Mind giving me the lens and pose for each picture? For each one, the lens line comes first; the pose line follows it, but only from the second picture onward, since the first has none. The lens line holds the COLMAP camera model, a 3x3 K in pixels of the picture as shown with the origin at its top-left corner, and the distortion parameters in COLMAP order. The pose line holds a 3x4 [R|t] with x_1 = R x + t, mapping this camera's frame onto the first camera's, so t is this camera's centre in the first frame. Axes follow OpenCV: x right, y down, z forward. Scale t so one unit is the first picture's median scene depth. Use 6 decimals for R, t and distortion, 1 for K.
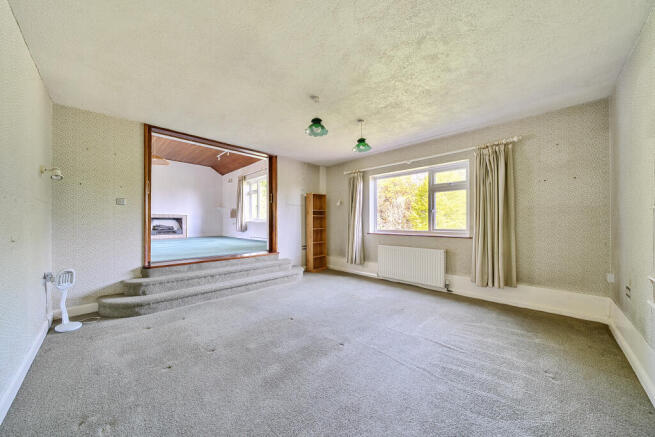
lens RADIAL K [[223.9, 0, 317.1], [0, 223.9, 220.4], [0, 0, 1]] dist [-0.000635, -0.000066]
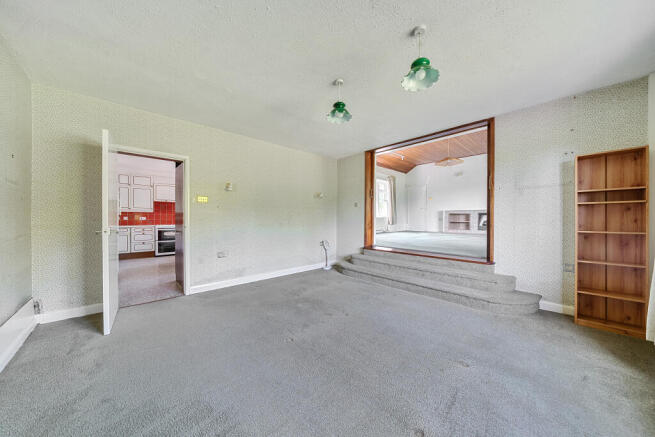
lens RADIAL K [[223.9, 0, 325.1], [0, 223.9, 218.3], [0, 0, 1]] dist [-0.000635, -0.000066]
pose [[-0.023151, -0.002184, -0.999730, 0.500198], [-0.001448, 0.999997, -0.002151, 0.012386], [0.999731, 0.001398, -0.023154, 0.528510]]
